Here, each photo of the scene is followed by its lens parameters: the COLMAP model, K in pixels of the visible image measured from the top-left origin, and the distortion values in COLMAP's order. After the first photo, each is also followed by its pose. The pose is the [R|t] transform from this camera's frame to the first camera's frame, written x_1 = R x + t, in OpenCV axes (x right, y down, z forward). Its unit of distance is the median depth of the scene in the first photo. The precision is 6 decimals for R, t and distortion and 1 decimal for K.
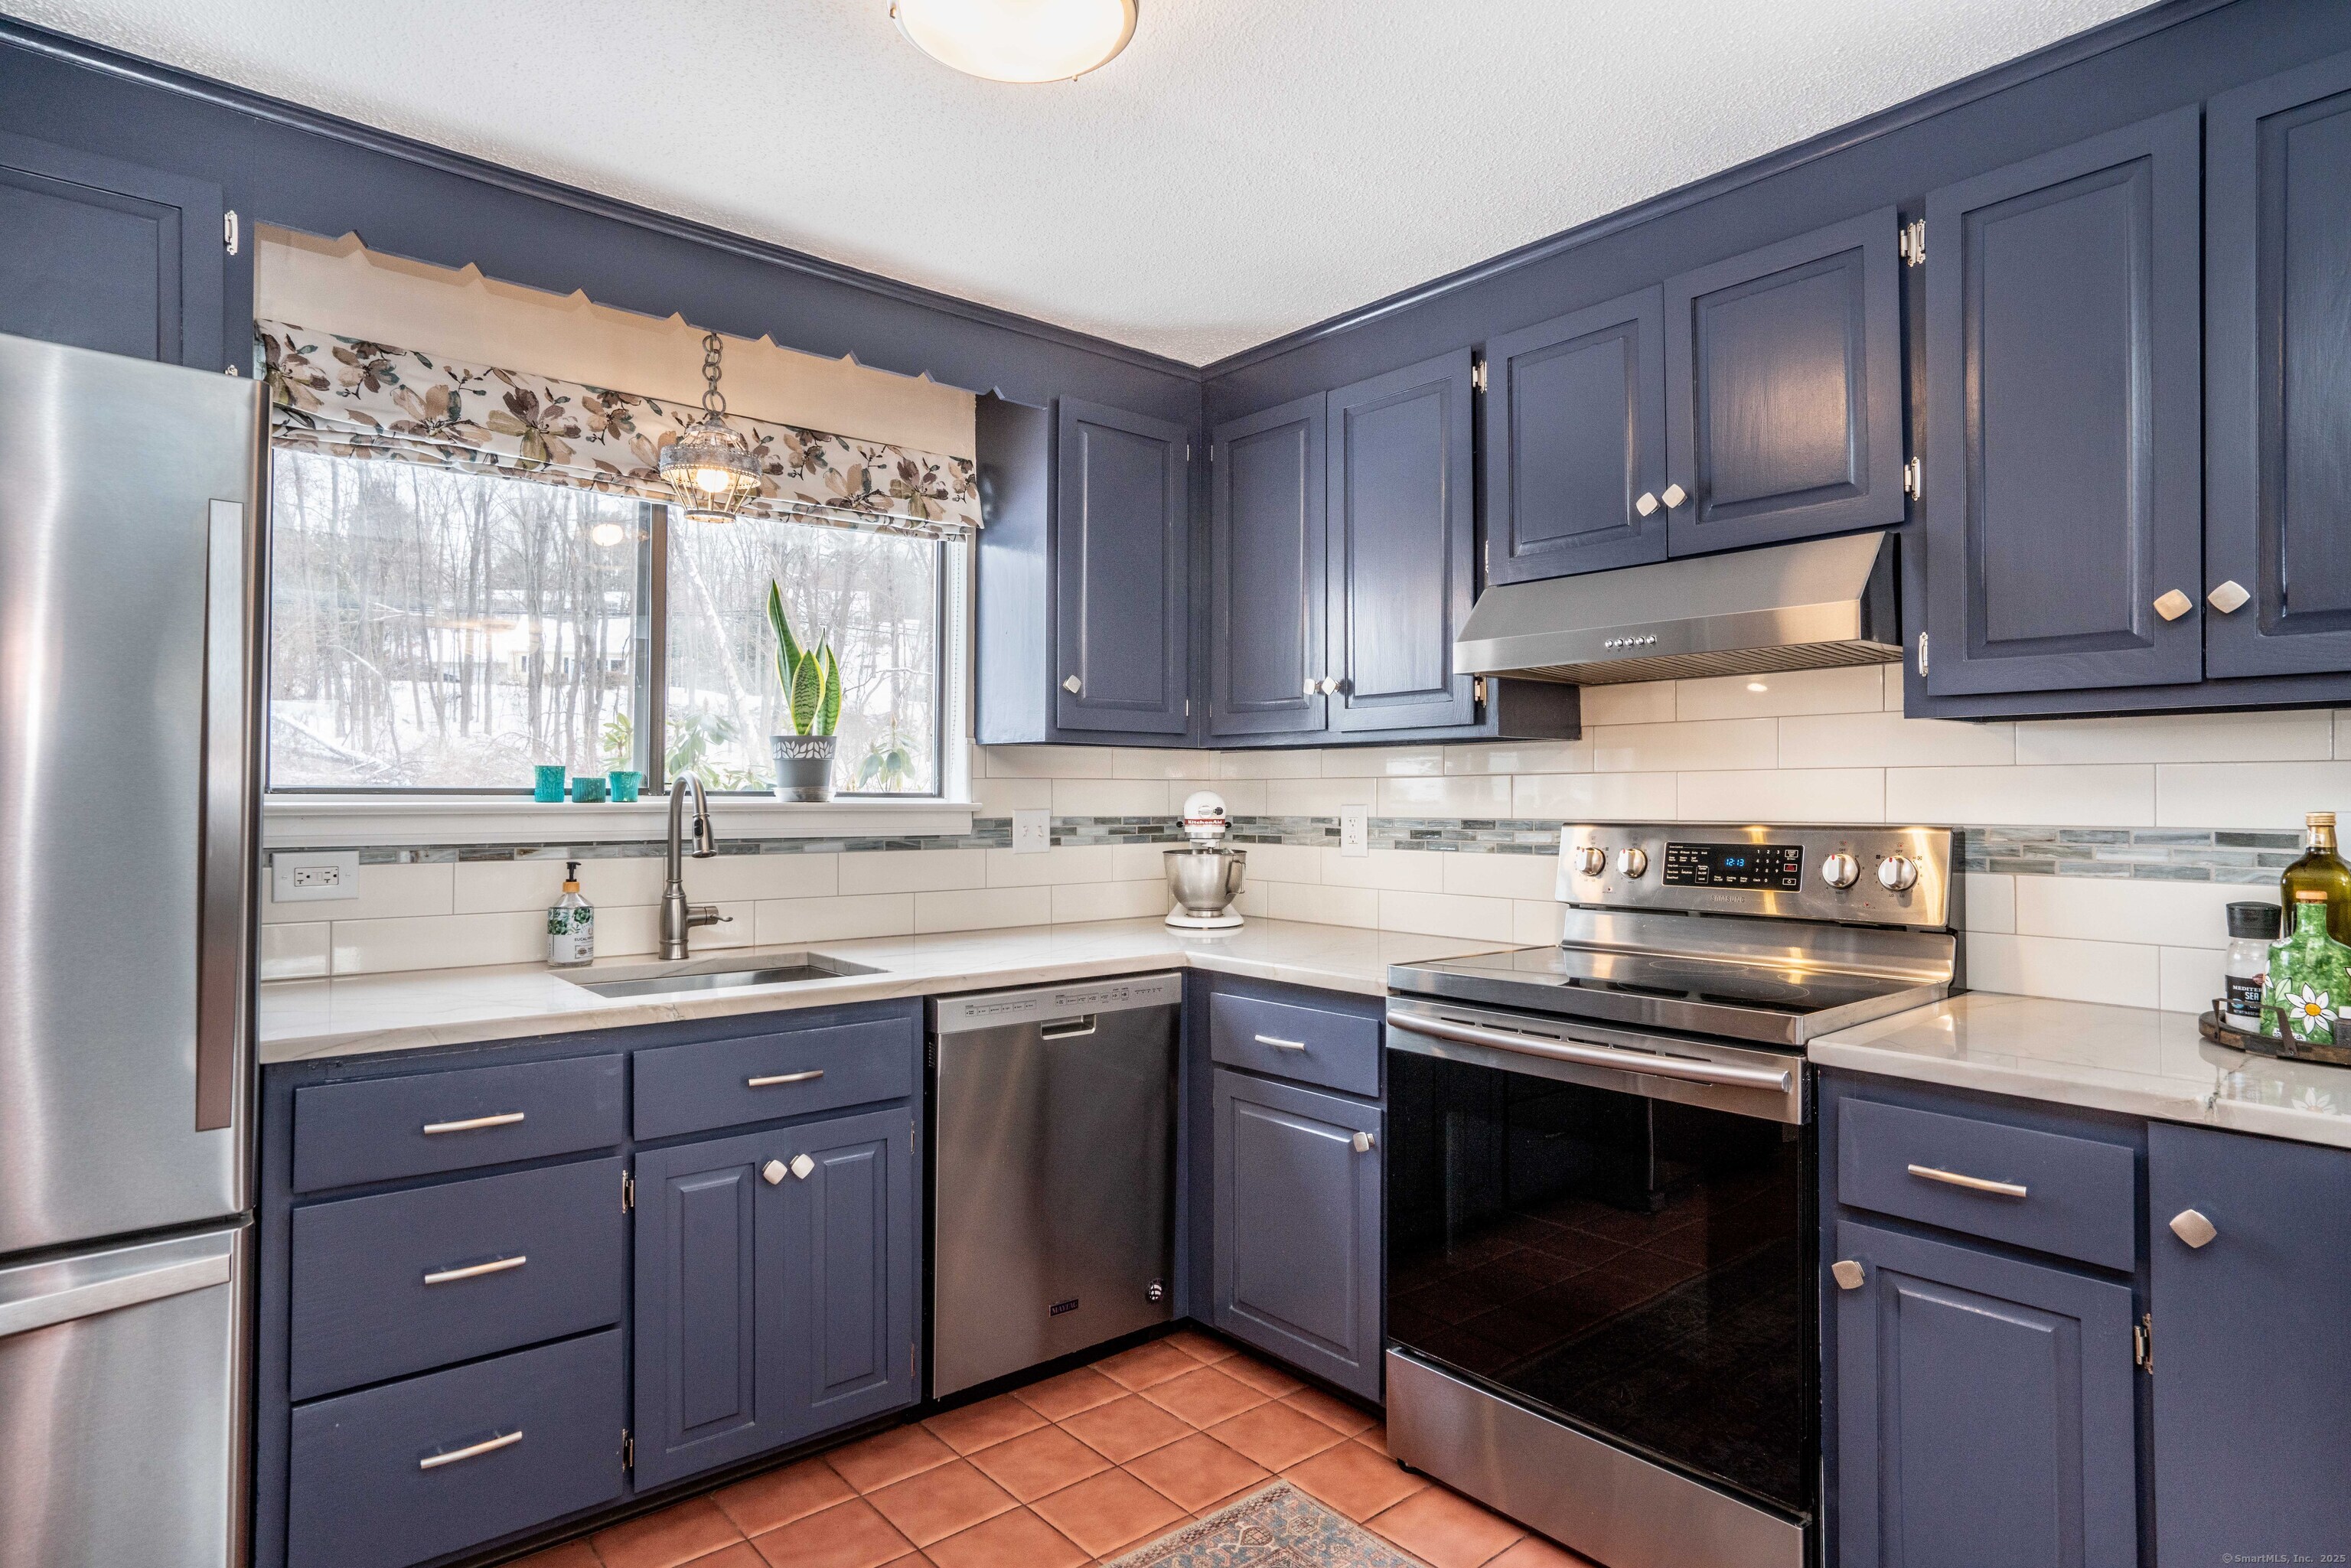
lens RADIAL K [[1287.9, 0, 1197.5], [0, 1287.9, 783.6], [0, 0, 1]] dist [-0.010715, 0.000096]
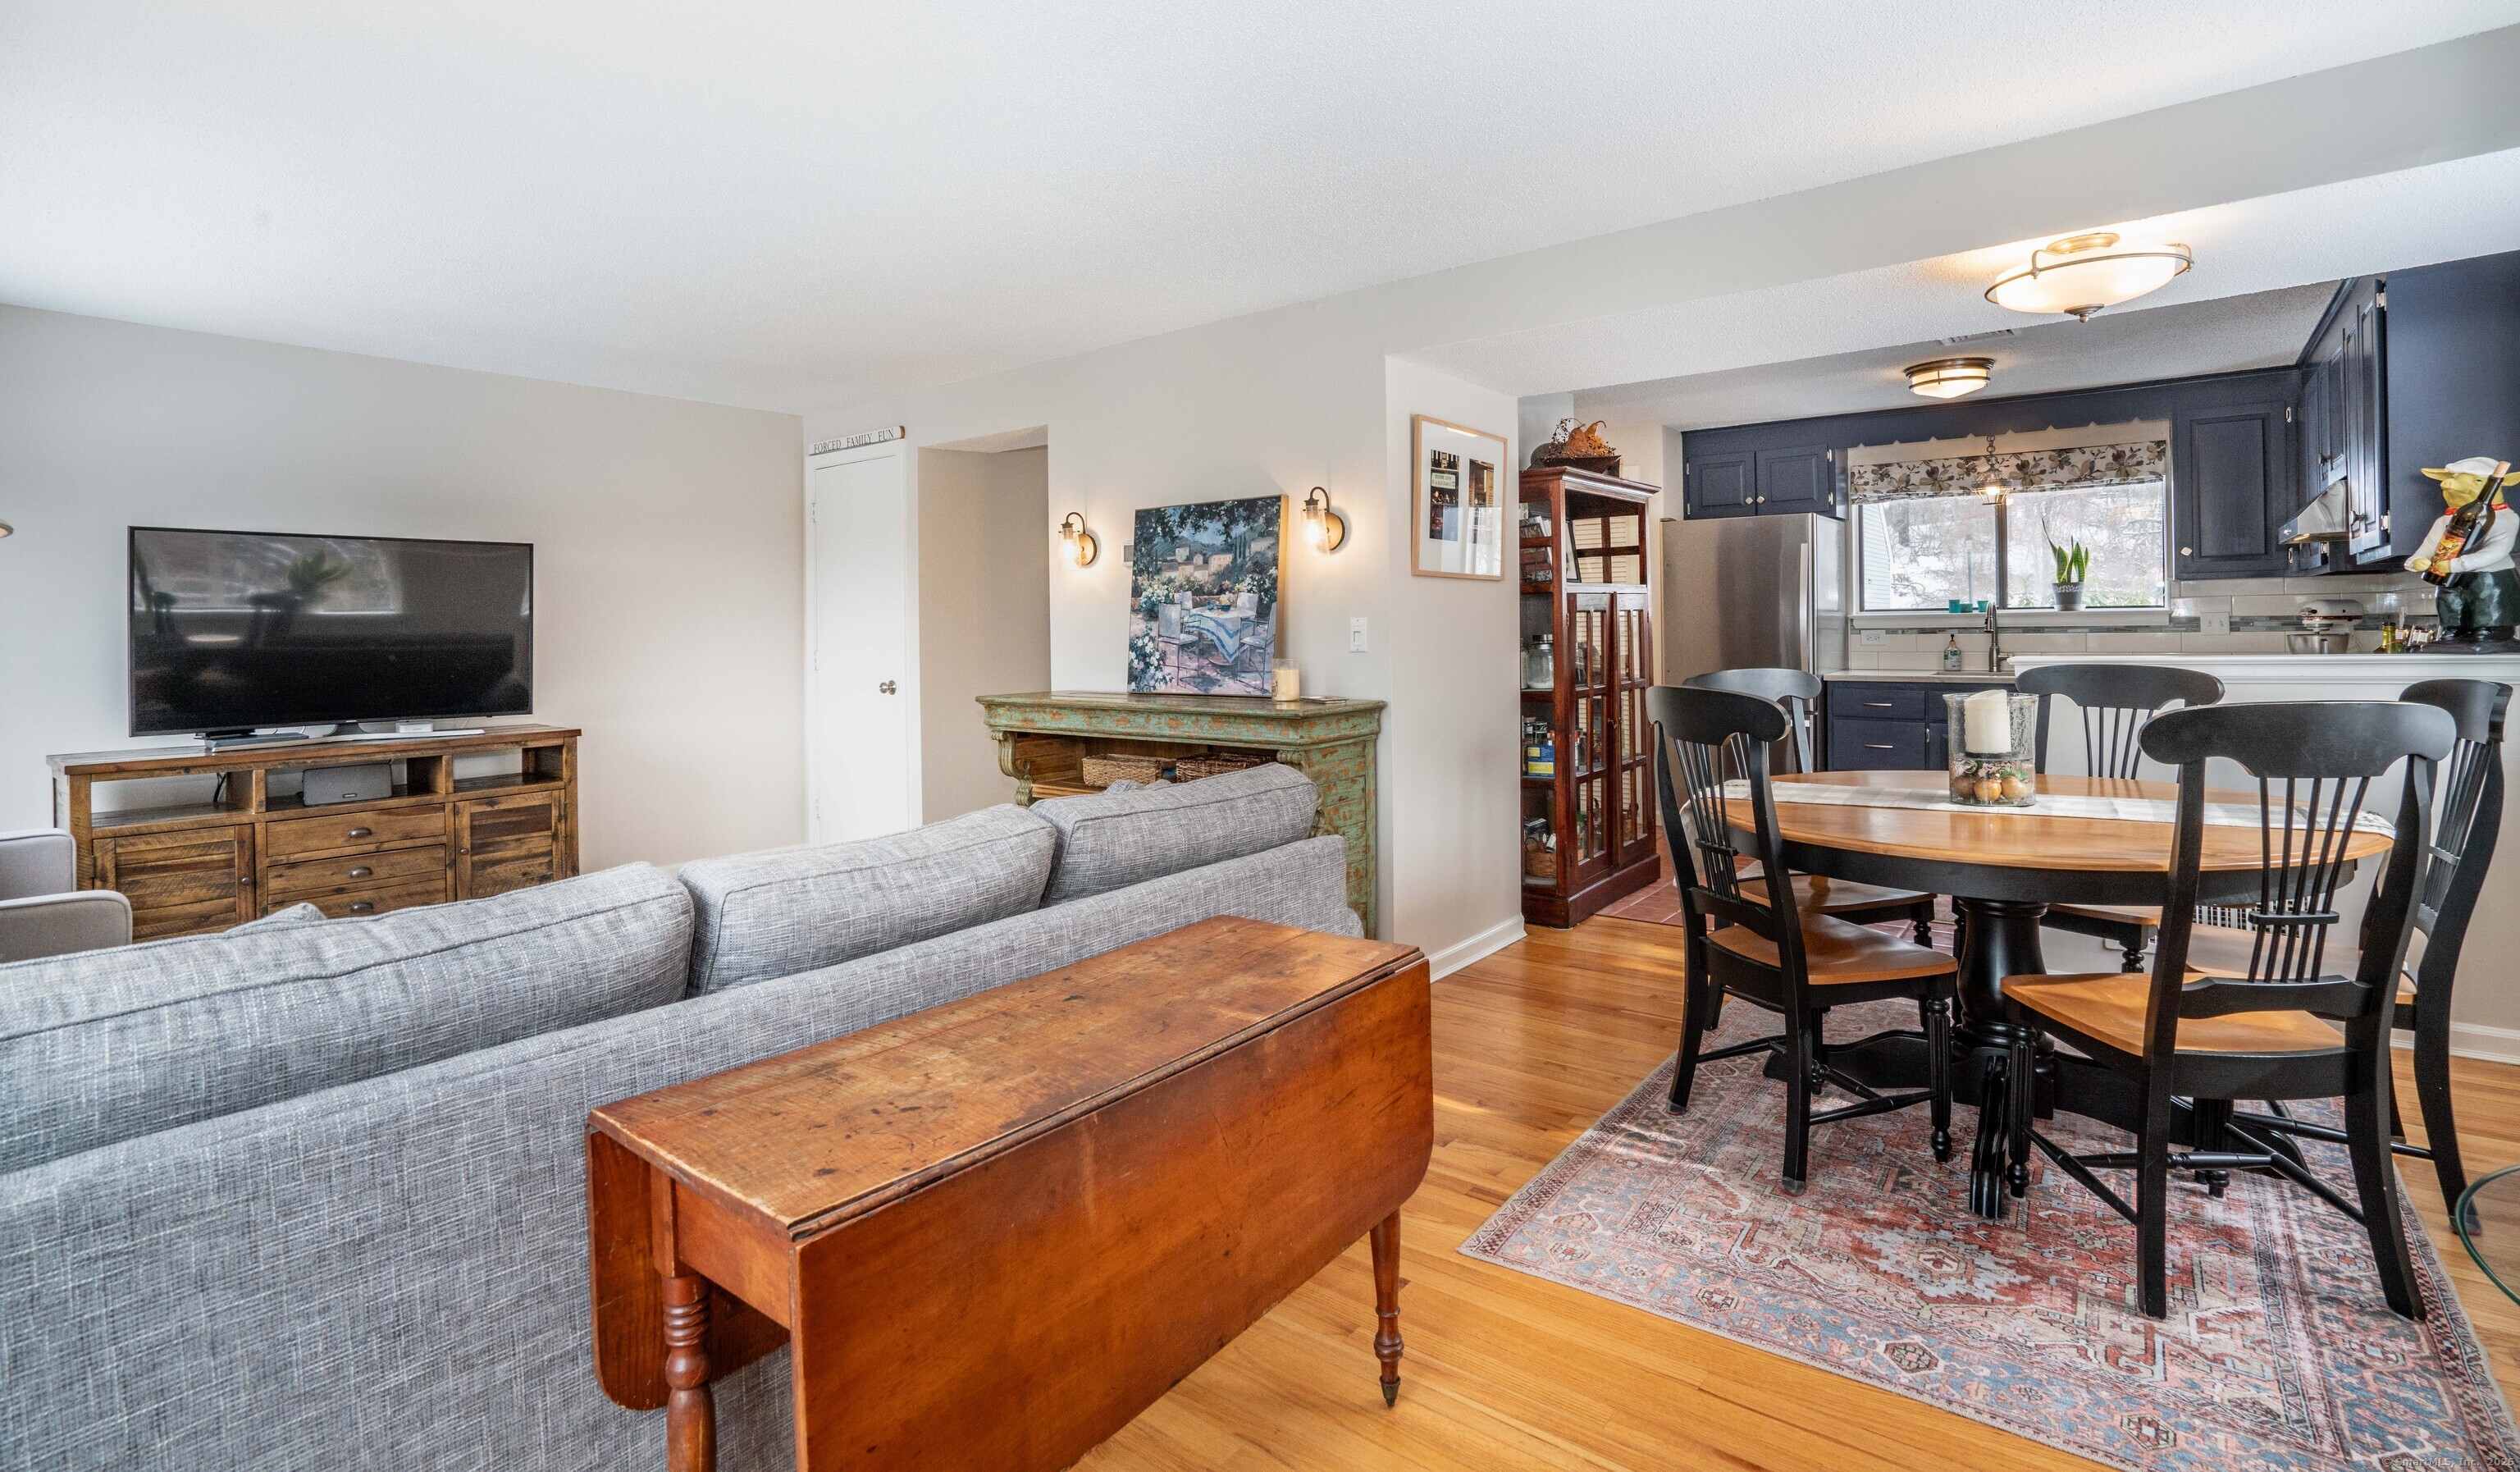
lens RADIAL K [[1164.0, 0, 1221.5], [0, 1164.0, 626.3], [0, 0, 1]] dist [-0.033267, -0.000049]
pose [[0.173188, -0.004773, -0.984877, 1.594283], [0.027375, 0.999625, -0.000031, 0.000297], [0.984508, -0.026955, 0.173254, -0.933653]]
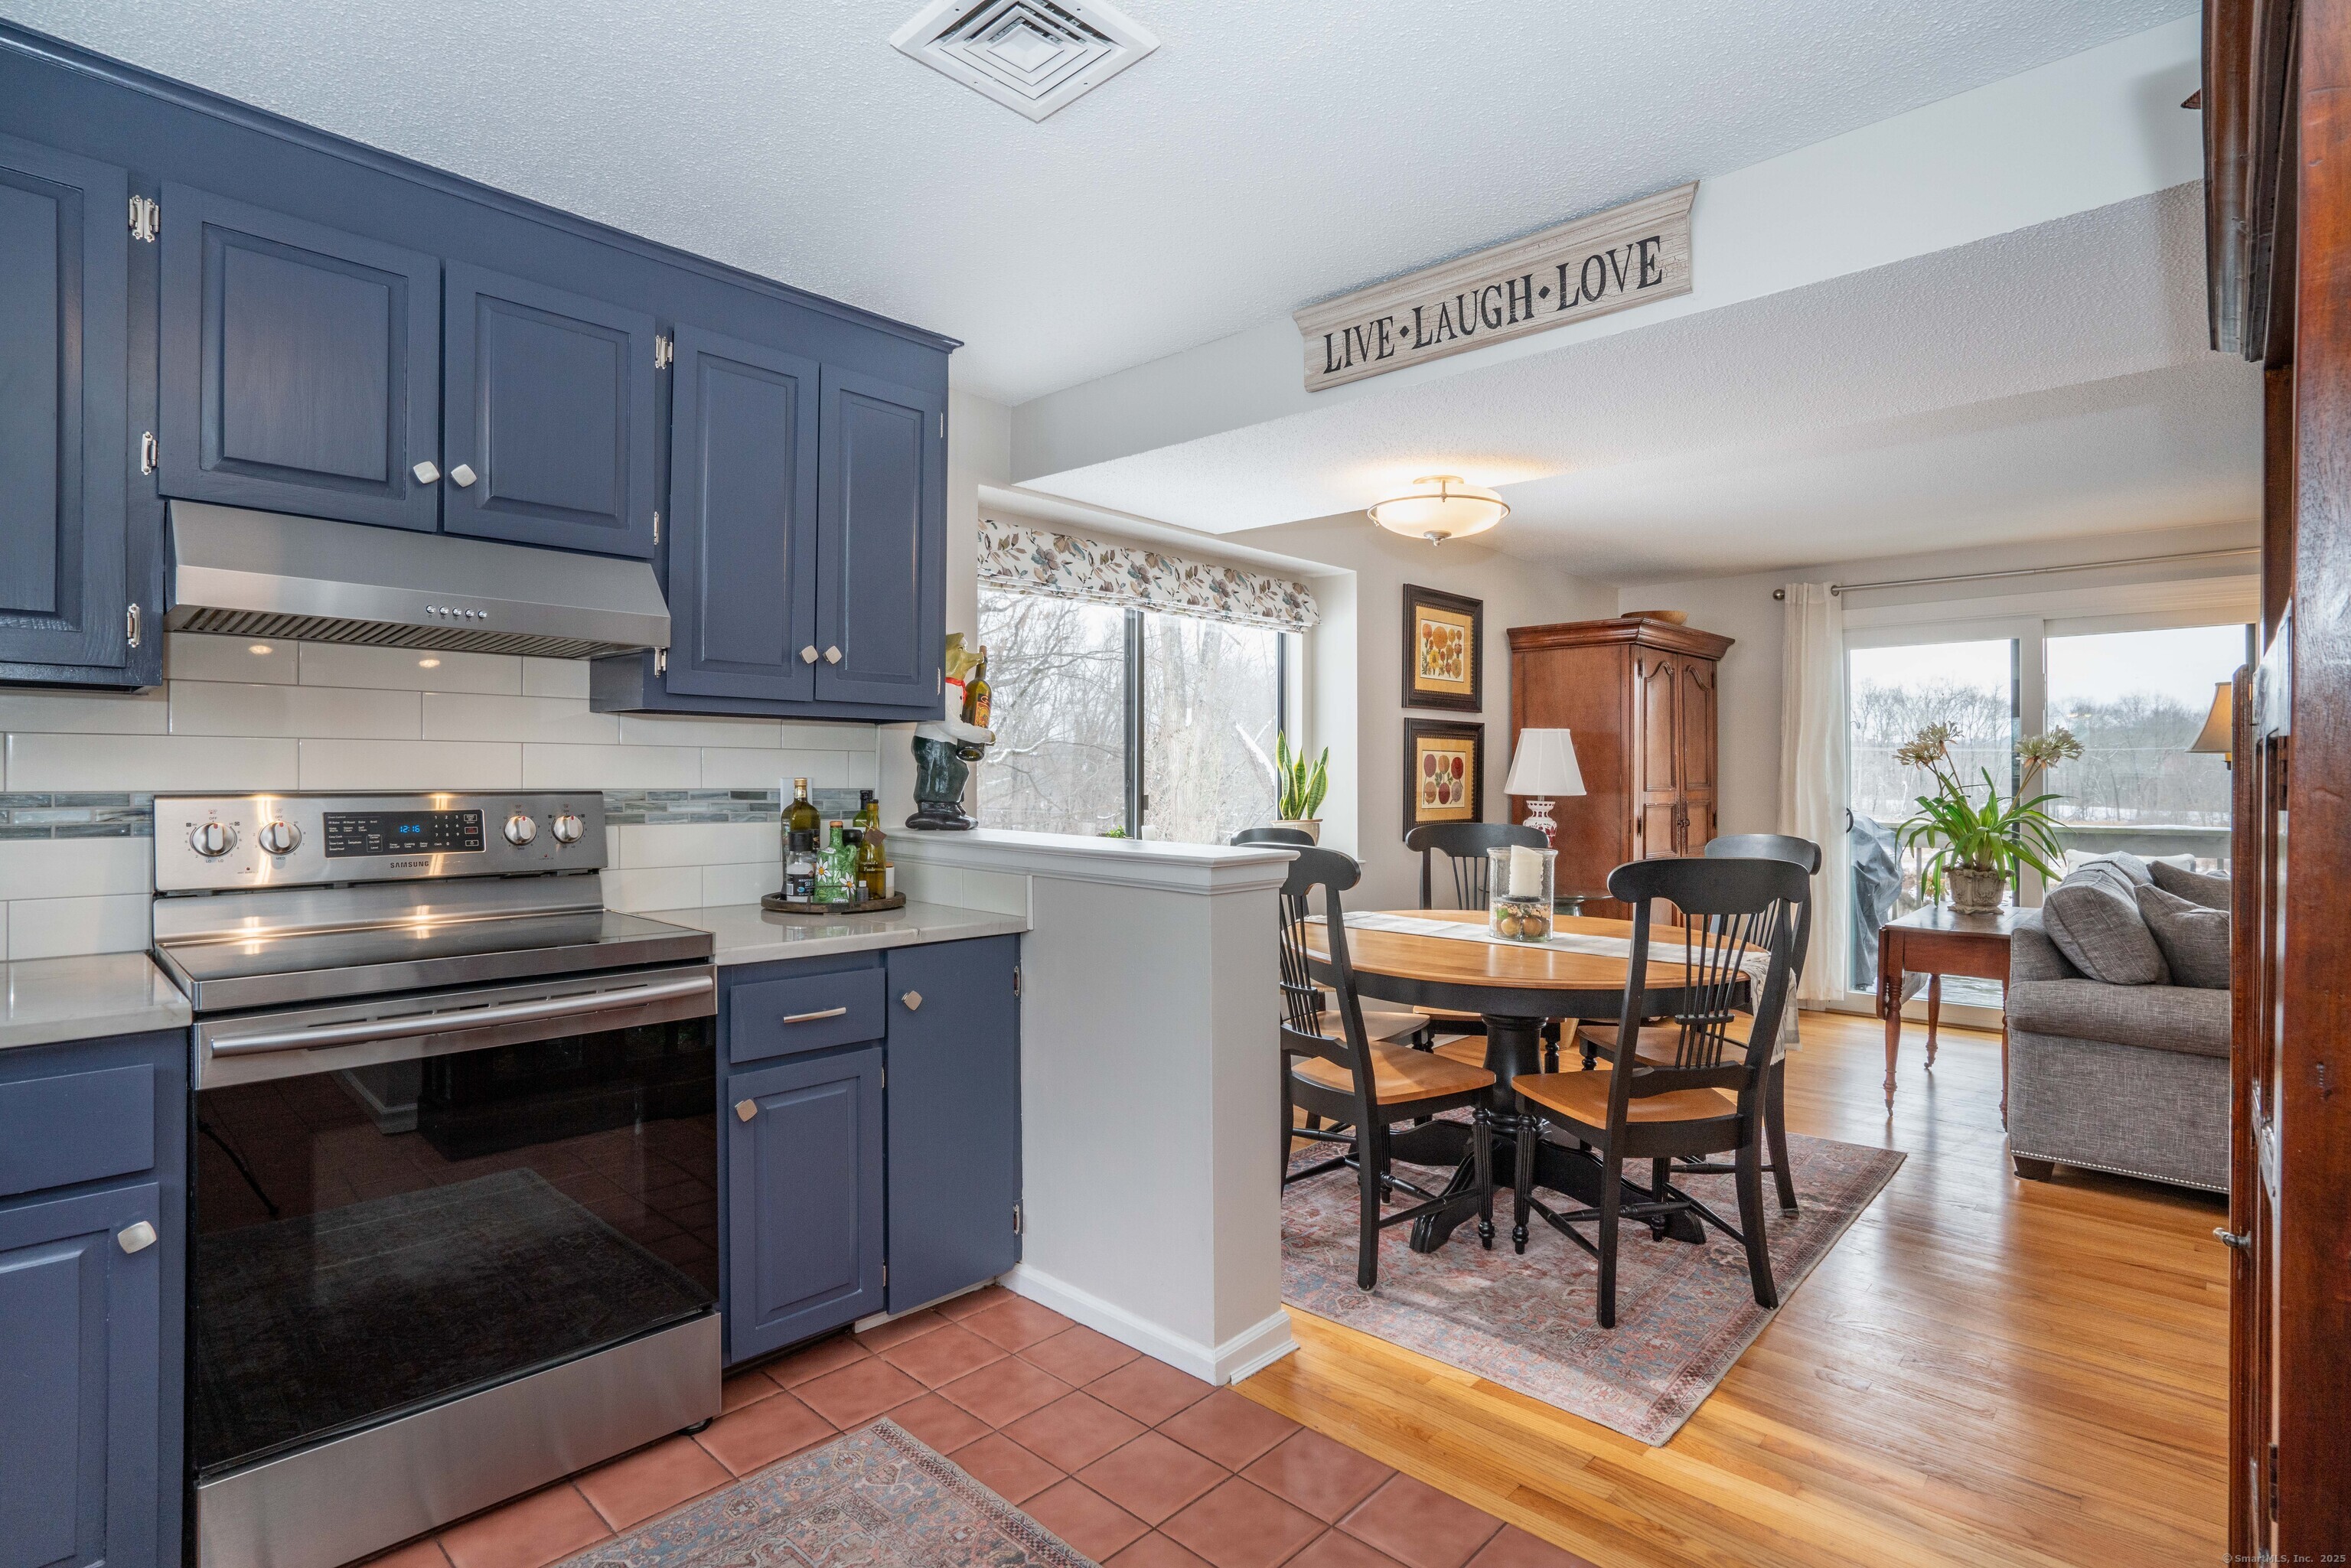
lens RADIAL K [[1150.2, 0, 1172.9], [0, 1150.2, 777.6], [0, 0, 1]] dist [-0.040420, 0.015433]
pose [[-0.107839, 0.000045, 0.994168, -0.542619], [-0.015984, 0.999871, -0.001779, 0.011238], [-0.994040, -0.016082, -0.107824, 0.472578]]
